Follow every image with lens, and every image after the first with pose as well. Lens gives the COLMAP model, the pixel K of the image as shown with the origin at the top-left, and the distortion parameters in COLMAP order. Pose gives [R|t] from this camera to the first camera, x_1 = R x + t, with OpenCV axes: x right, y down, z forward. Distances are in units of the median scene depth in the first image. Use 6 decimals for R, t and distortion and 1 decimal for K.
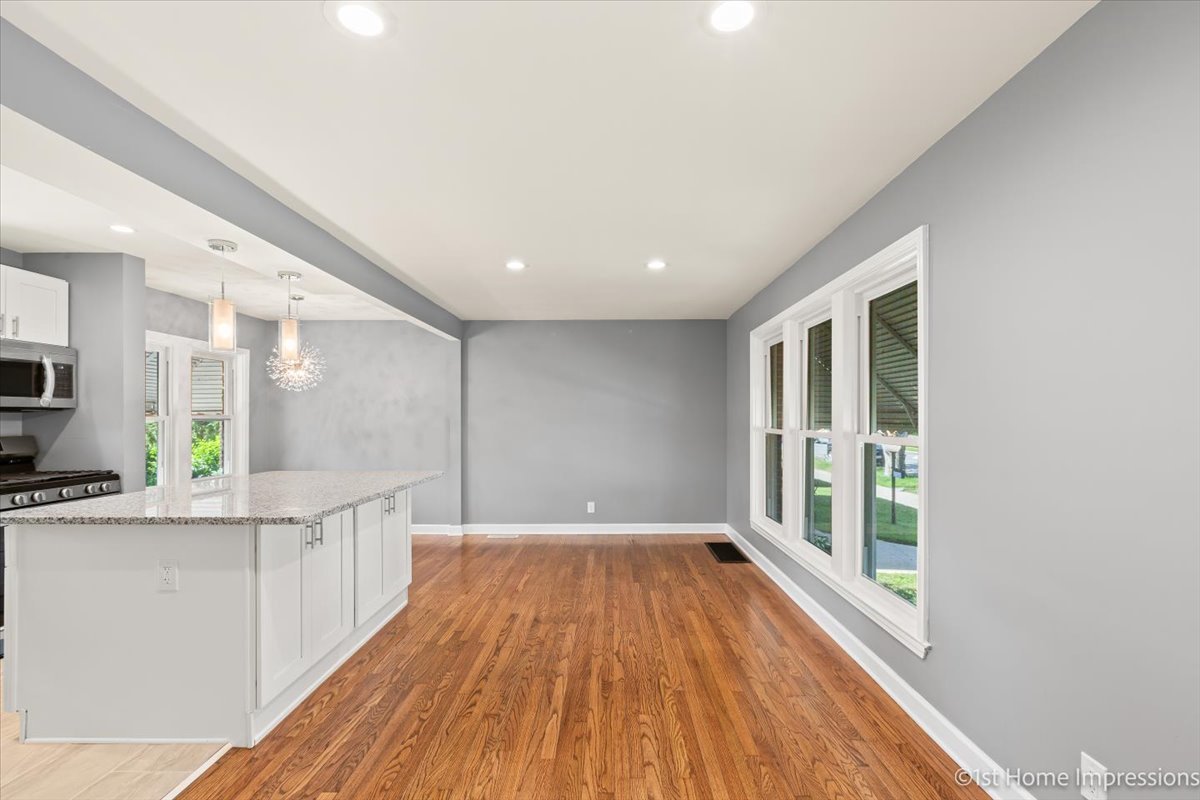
lens RADIAL K [[540.2, 0, 605.8], [0, 540.2, 419.9], [0, 0, 1]] dist [-0.001000, -0.000848]
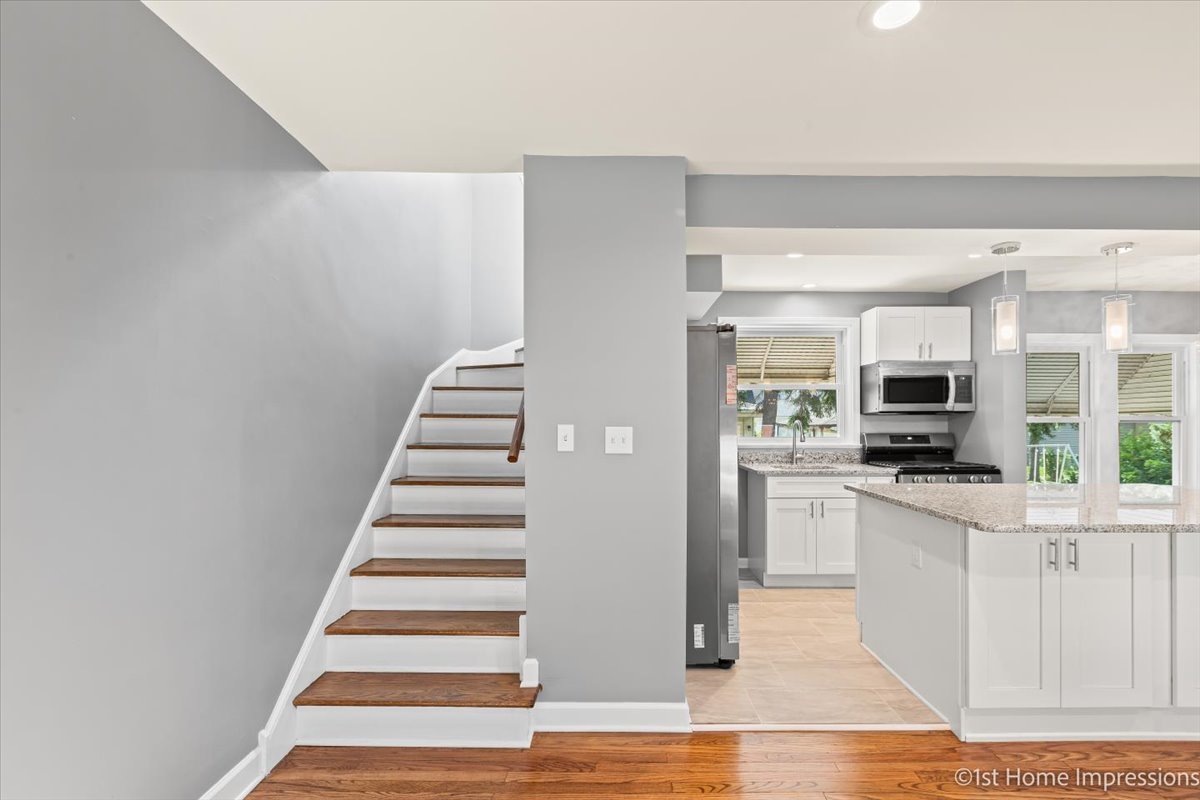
lens RADIAL K [[540.2, 0, 621.7], [0, 540.2, 422.5], [0, 0, 1]] dist [-0.001000, -0.000848]
pose [[0.009644, 0.006084, -0.999935, 0.213222], [-0.004093, 0.999973, 0.006045, -0.000556], [0.999945, 0.004035, 0.009669, 0.203962]]
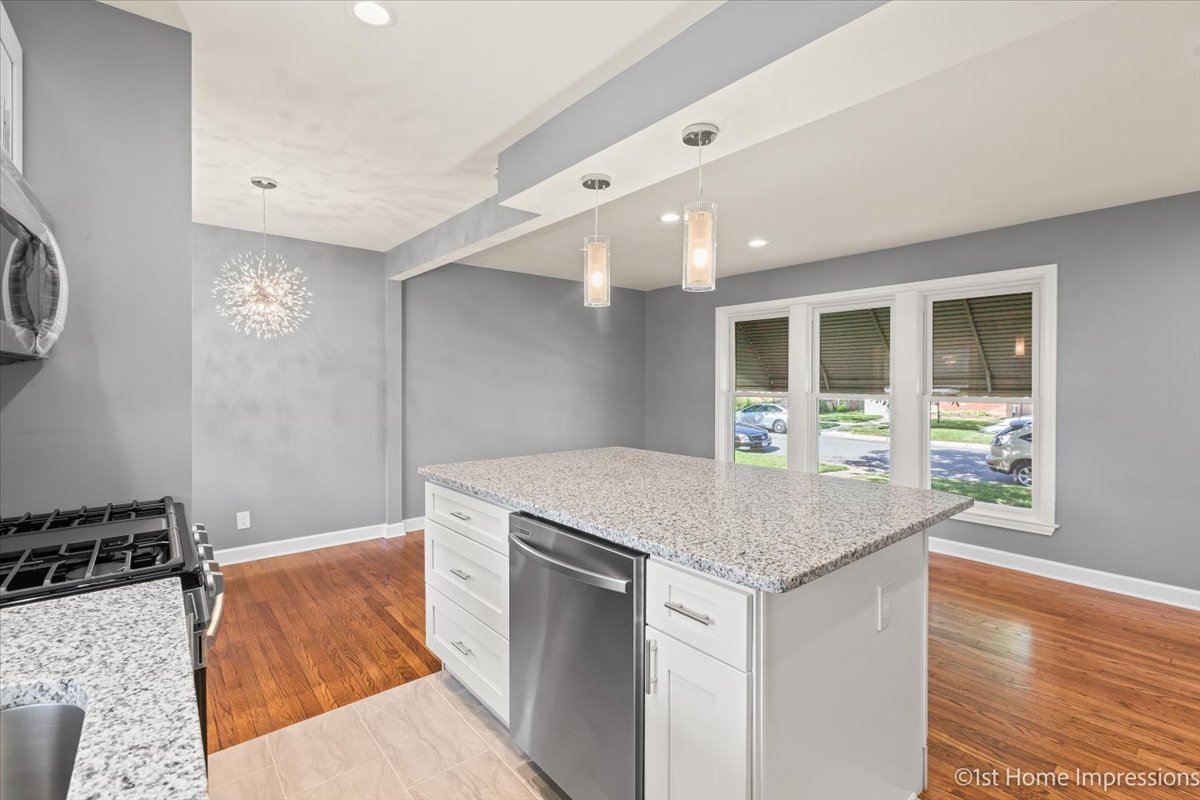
lens RADIAL K [[540.2, 0, 596.3], [0, 540.2, 385.0], [0, 0, 1]] dist [-0.001000, -0.000848]
pose [[0.767086, -0.002262, 0.641540, -0.936562], [-0.001334, 0.999986, 0.005122, -0.006508], [-0.641543, -0.004784, 0.767072, 0.410672]]
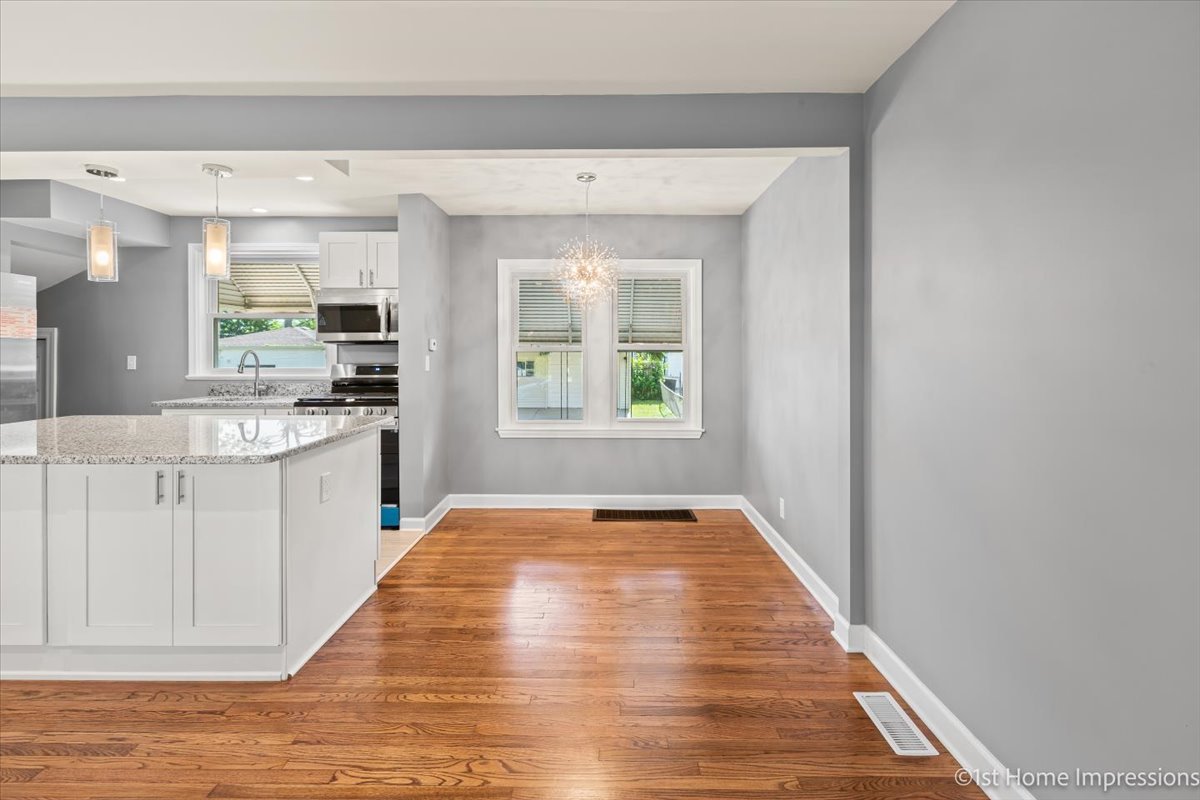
lens RADIAL K [[570.1, 0, 605.7], [0, 570.1, 349.0], [0, 0, 1]] dist [-0.009720, 0.001818]
pose [[0.009248, -0.002617, -0.999954, 0.237374], [-0.001904, 0.999995, -0.002634, -0.001344], [0.999955, 0.001929, 0.009243, 1.412820]]
